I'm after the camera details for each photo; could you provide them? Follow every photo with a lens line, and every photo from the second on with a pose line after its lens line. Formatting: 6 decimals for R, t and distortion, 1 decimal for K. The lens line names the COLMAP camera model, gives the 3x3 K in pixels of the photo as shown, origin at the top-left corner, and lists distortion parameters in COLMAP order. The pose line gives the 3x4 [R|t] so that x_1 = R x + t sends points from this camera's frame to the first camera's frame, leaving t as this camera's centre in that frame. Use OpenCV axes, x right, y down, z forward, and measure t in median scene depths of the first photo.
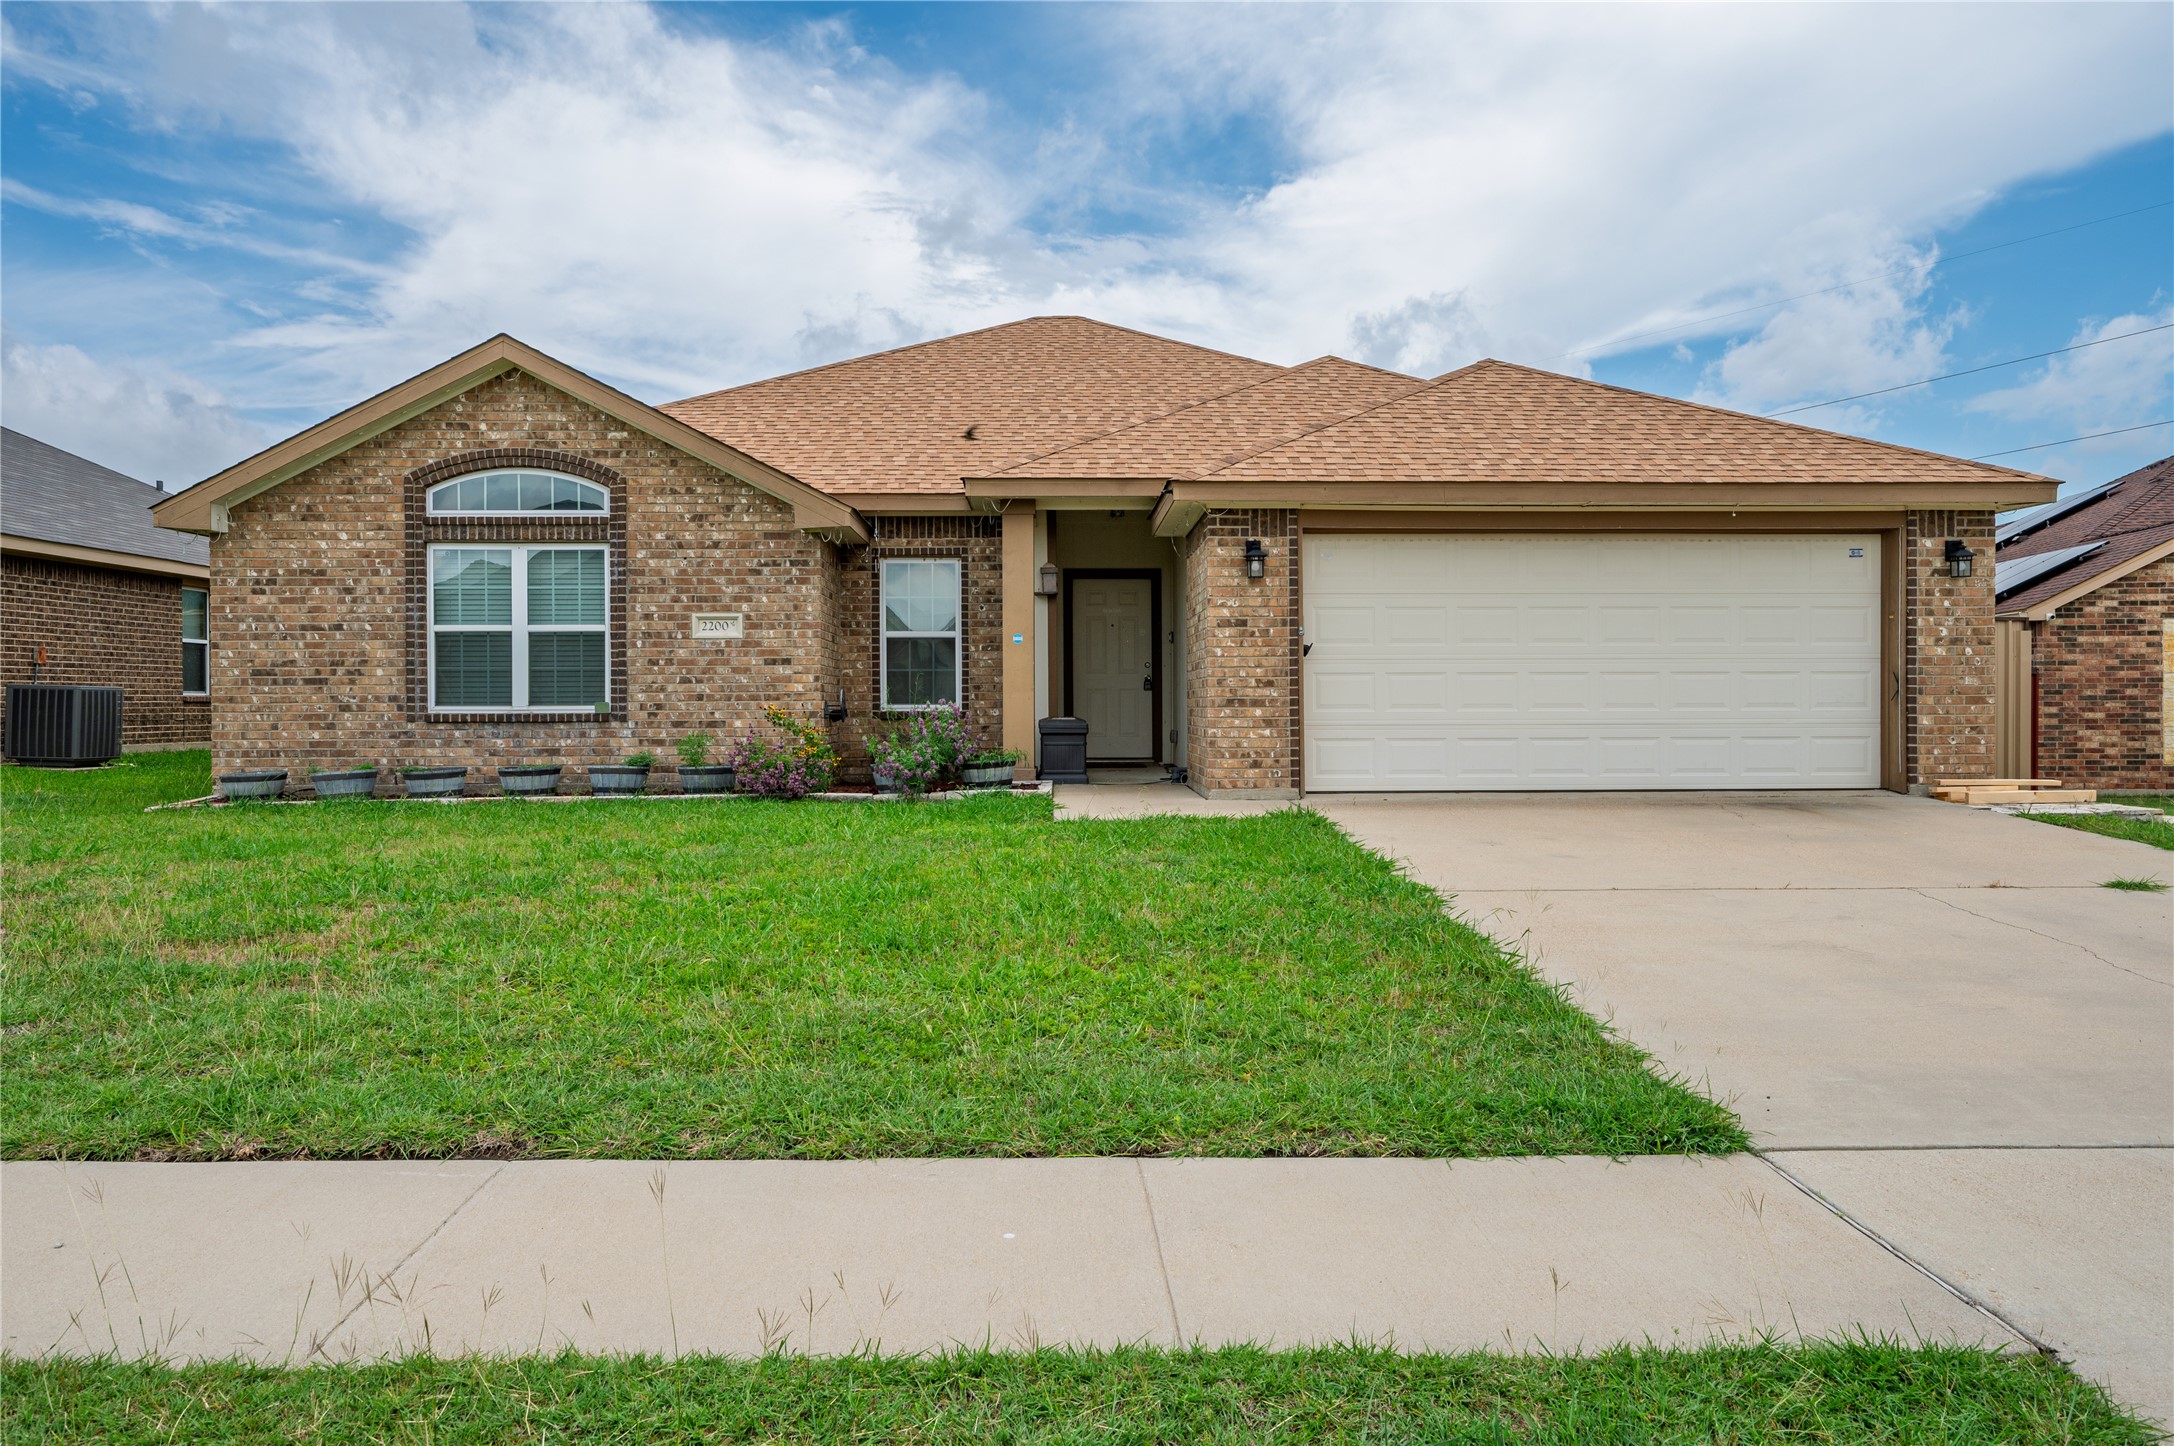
lens RADIAL K [[1470.5, 0, 1087.0], [0, 1470.5, 723.0], [0, 0, 1]] dist [0.007345, -0.031776]
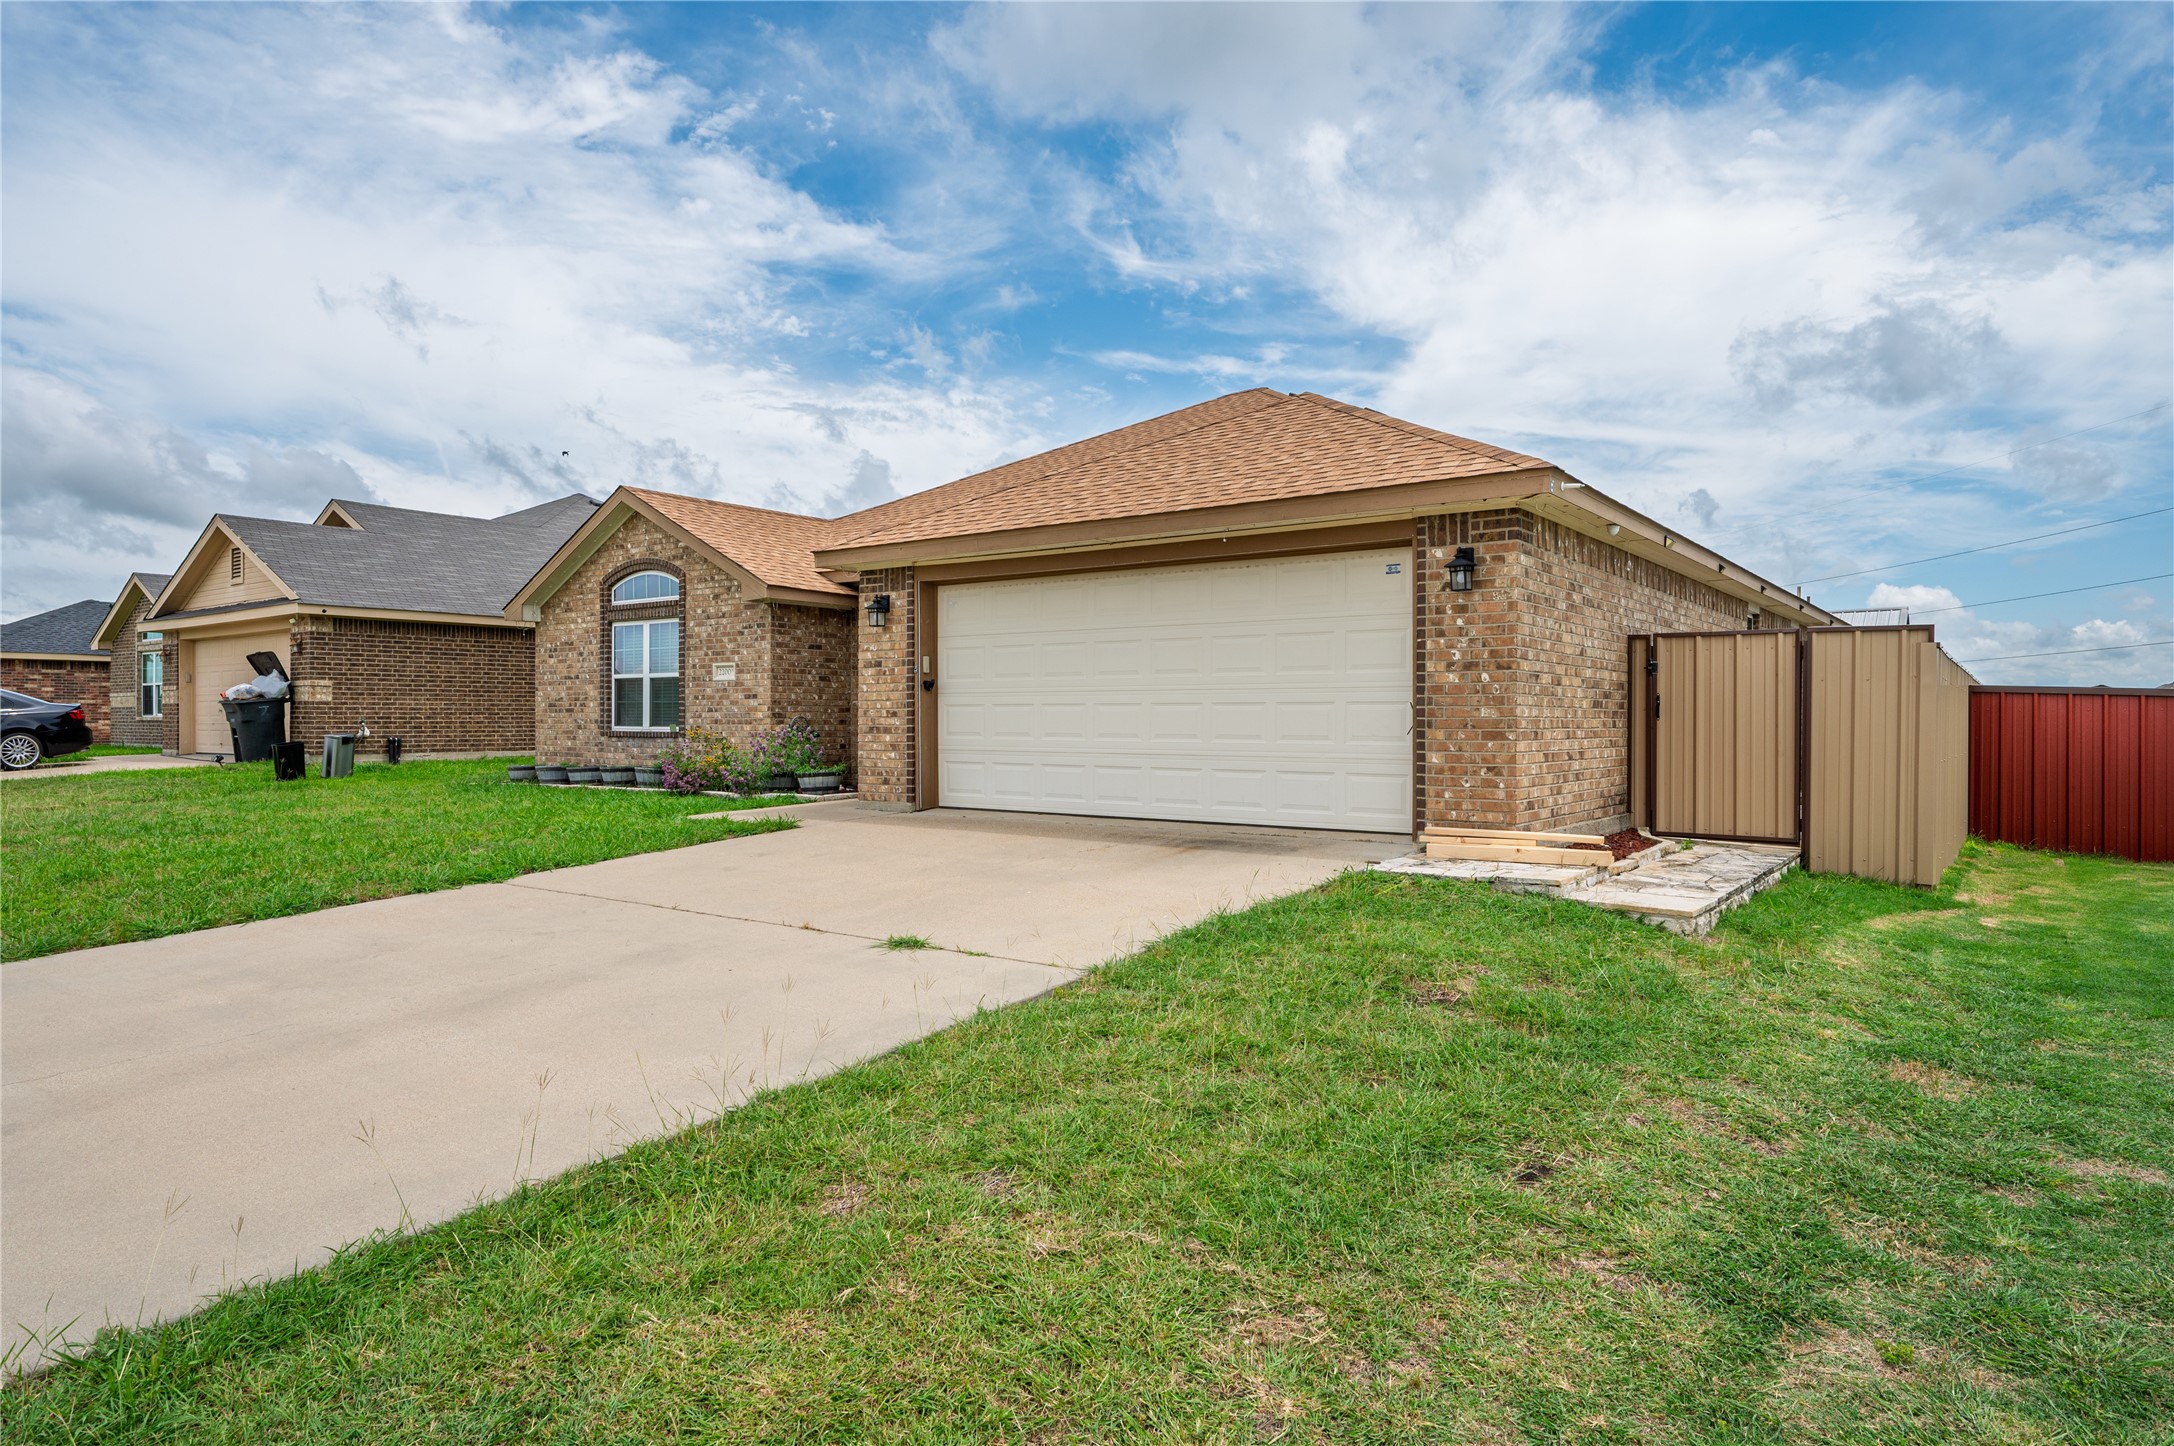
lens RADIAL K [[1267.8, 0, 1086.5], [0, 1267.8, 731.6], [0, 0, 1]] dist [0.009485, 0.000980]
pose [[0.779157, 0.011470, -0.626724, 0.801501], [-0.015822, 0.999874, -0.001371, -0.011997], [0.626629, 0.010984, 0.779240, 0.263139]]
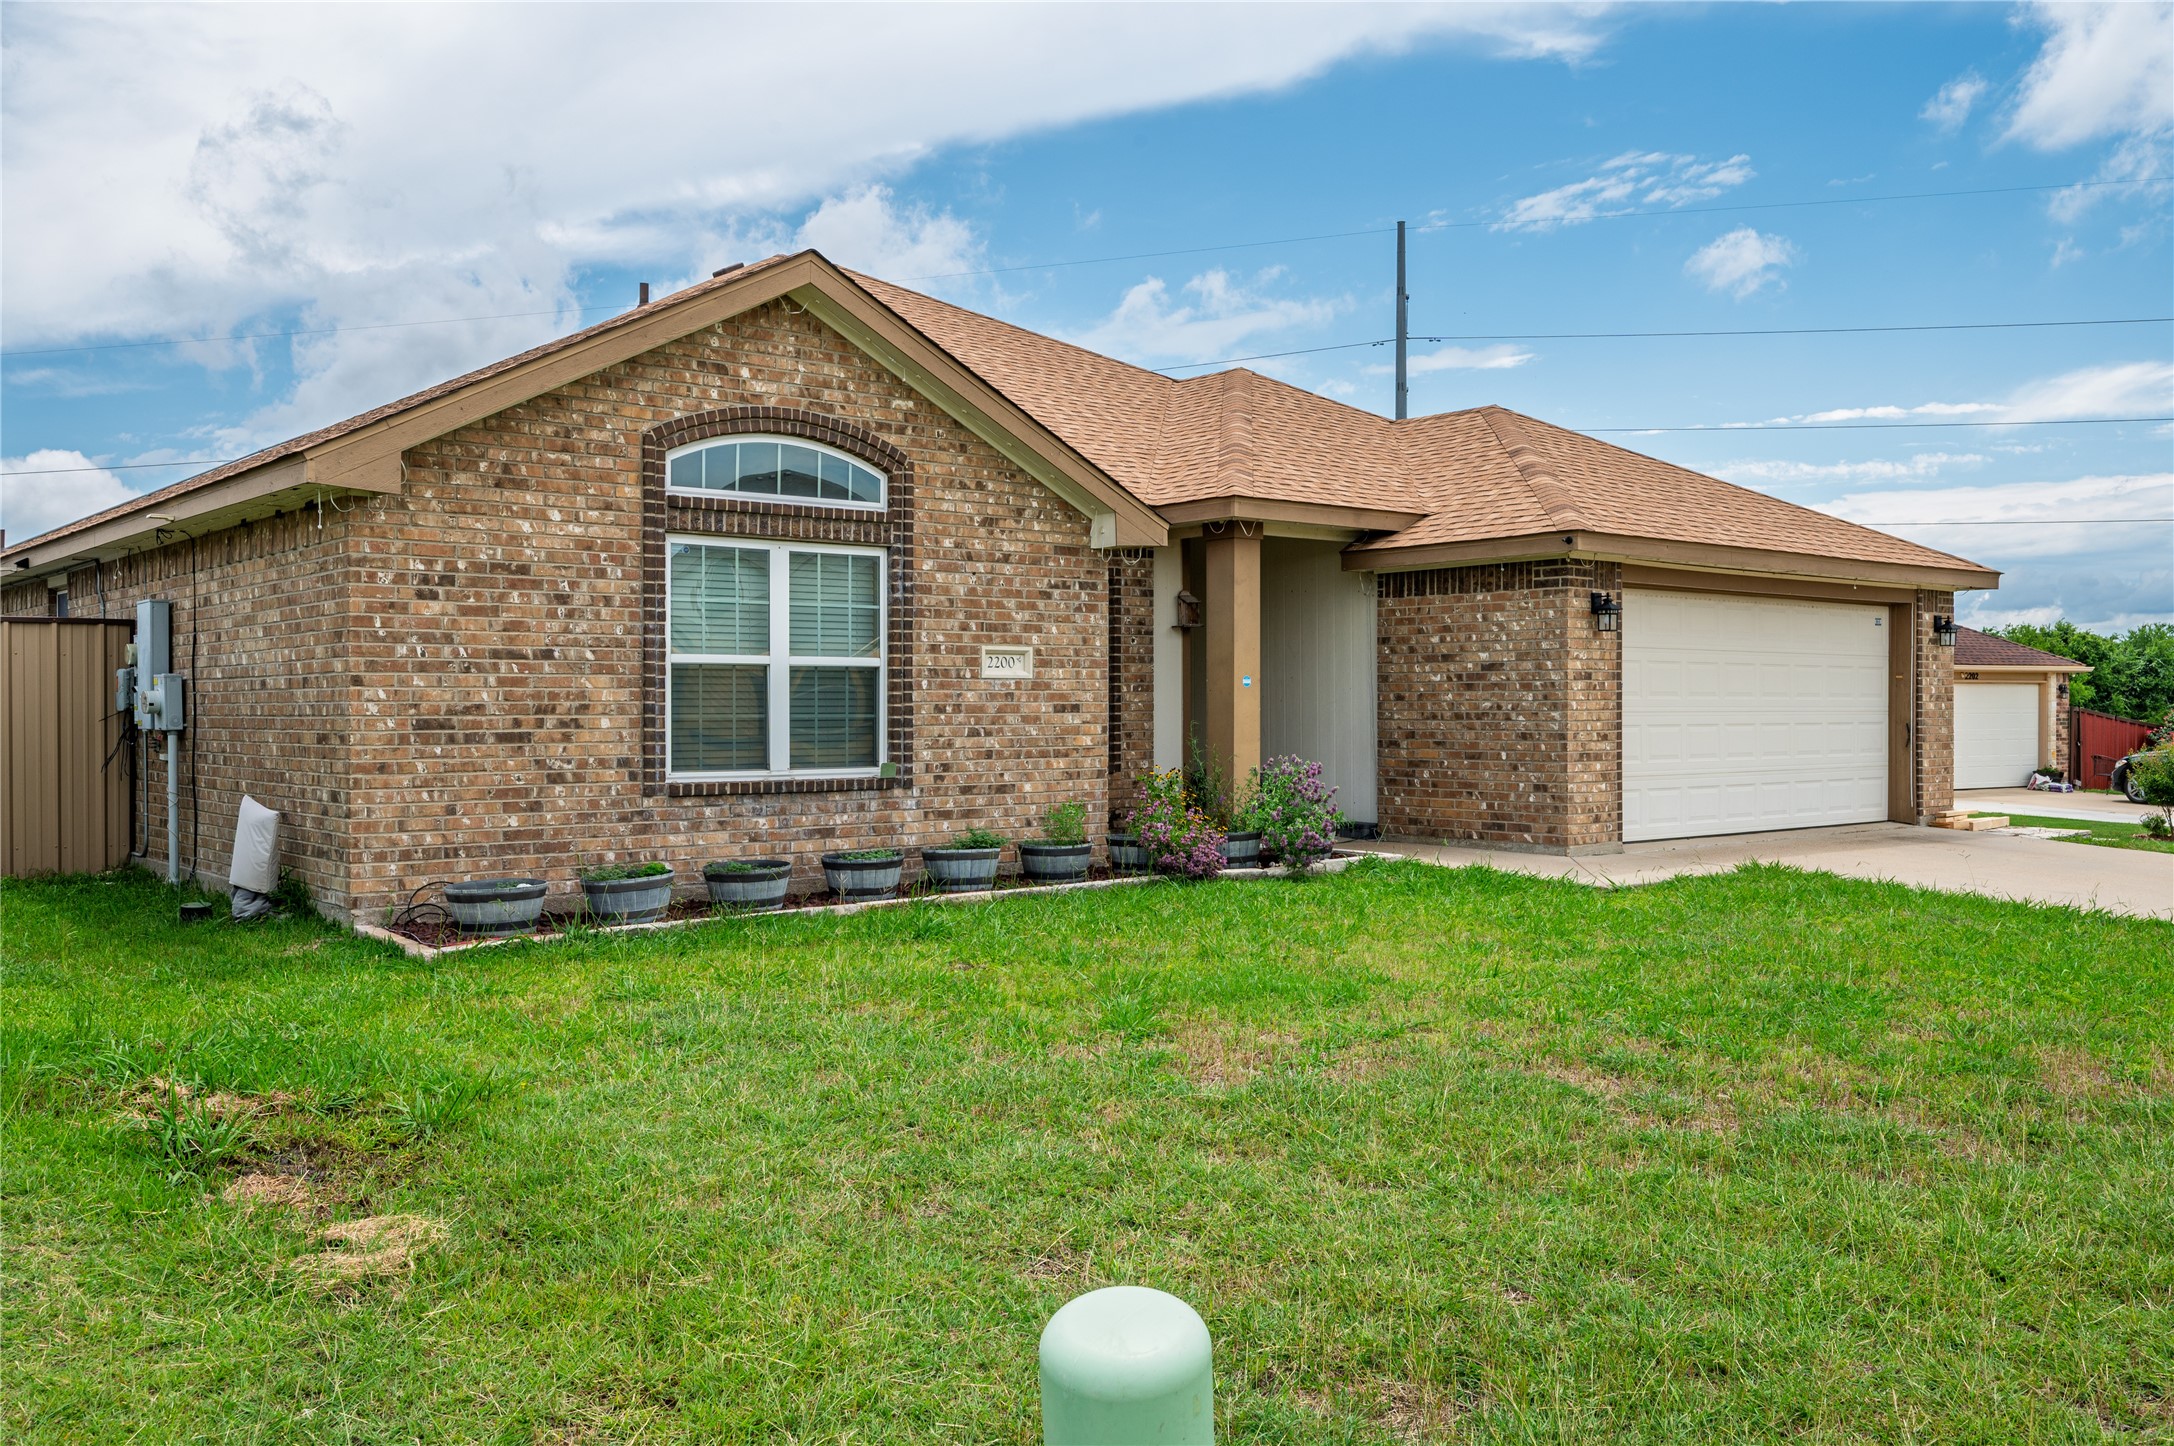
lens RADIAL K [[1820.2, 0, 1087.0], [0, 1820.2, 731.5], [0, 0, 1]] dist [-0.011769, -0.005239]
pose [[0.791073, -0.004941, 0.611701, -0.812306], [0.006977, 0.999975, -0.000946, -0.028463], [-0.611681, 0.005016, 0.791088, 0.215106]]
